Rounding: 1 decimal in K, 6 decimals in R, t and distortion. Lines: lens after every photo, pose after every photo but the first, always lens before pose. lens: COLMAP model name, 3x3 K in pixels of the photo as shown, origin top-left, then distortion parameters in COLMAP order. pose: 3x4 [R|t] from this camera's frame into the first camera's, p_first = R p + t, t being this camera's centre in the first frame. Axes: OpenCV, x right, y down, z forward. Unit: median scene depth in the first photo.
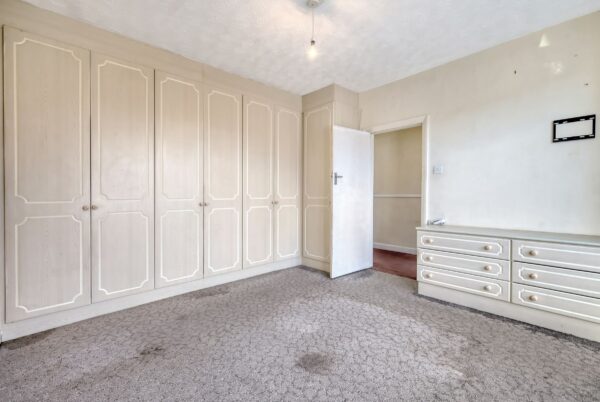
lens RADIAL K [[263.1, 0, 301.8], [0, 263.1, 198.7], [0, 0, 1]] dist [0.003971, 0.000793]
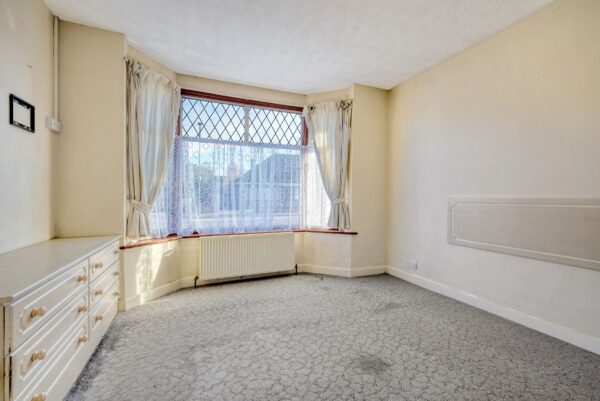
lens RADIAL K [[263.1, 0, 301.8], [0, 263.1, 198.2], [0, 0, 1]] dist [0.003971, 0.000793]
pose [[-0.939916, 0.002829, 0.341393, -0.045223], [0.007328, 0.999902, 0.011889, -0.019856], [-0.341326, 0.013676, -0.939845, 1.819394]]
